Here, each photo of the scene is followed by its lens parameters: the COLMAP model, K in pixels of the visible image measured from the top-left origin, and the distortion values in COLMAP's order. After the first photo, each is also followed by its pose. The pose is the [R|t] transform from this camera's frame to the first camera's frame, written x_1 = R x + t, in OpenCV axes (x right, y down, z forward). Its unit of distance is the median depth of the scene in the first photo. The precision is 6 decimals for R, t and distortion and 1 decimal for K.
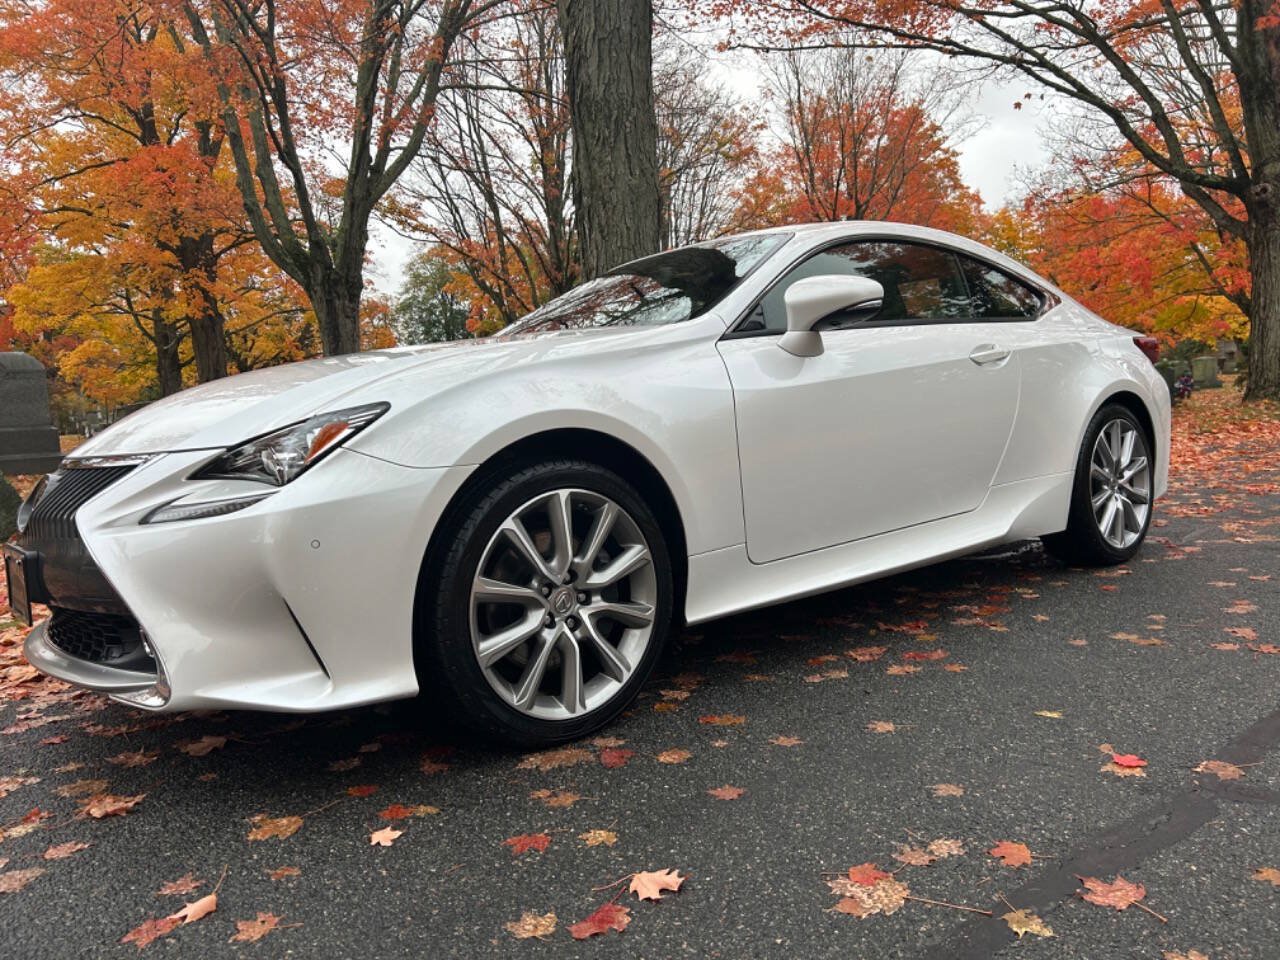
lens RADIAL K [[971.6, 0, 654.3], [0, 971.6, 504.7], [0, 0, 1]] dist [0.049097, -0.047845]
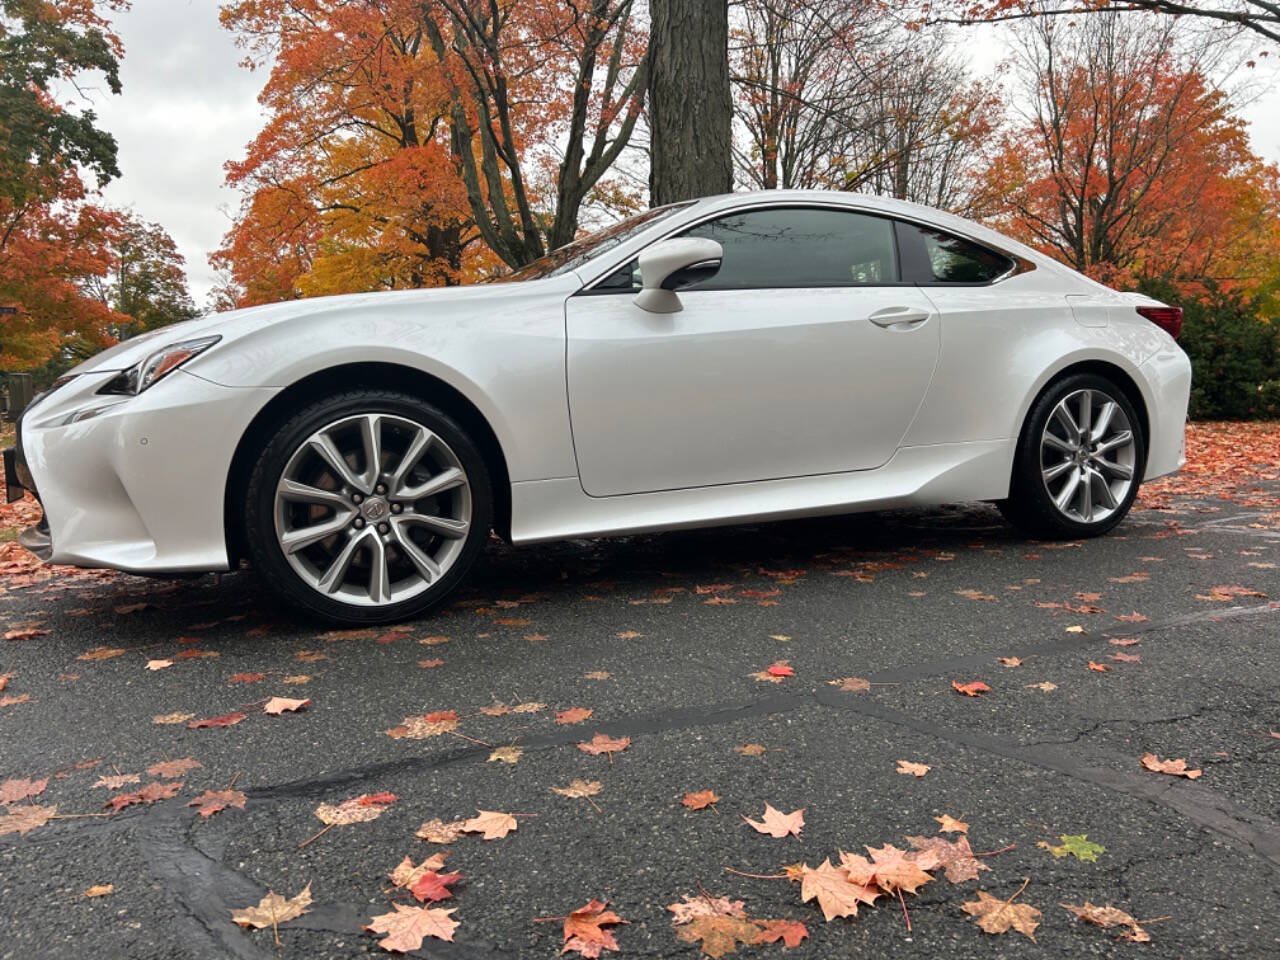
lens RADIAL K [[973.0, 0, 643.7], [0, 973.0, 498.2], [0, 0, 1]] dist [0.040098, -0.033391]
pose [[0.967257, 0.053814, -0.248030, 0.080950], [-0.052638, 0.998549, 0.011375, 0.008632], [0.248282, 0.002053, 0.968686, -0.012221]]
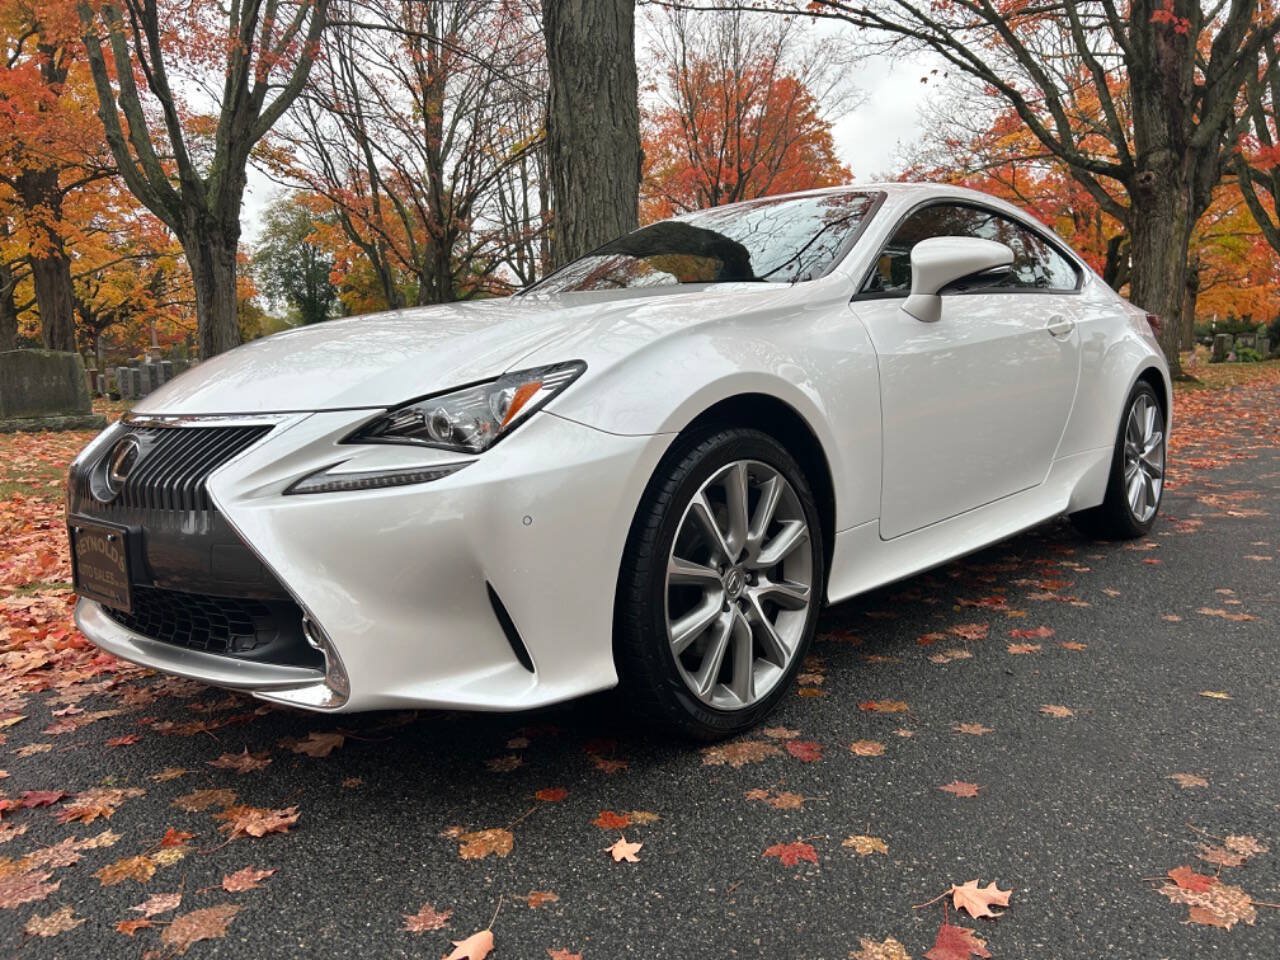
lens RADIAL K [[973.0, 0, 643.7], [0, 973.0, 498.2], [0, 0, 1]] dist [0.040098, -0.033391]
pose [[0.991852, 0.008433, 0.127114, -0.046001], [-0.012200, 0.999508, 0.028888, -0.000791], [-0.126808, -0.030203, 0.991467, 0.015707]]
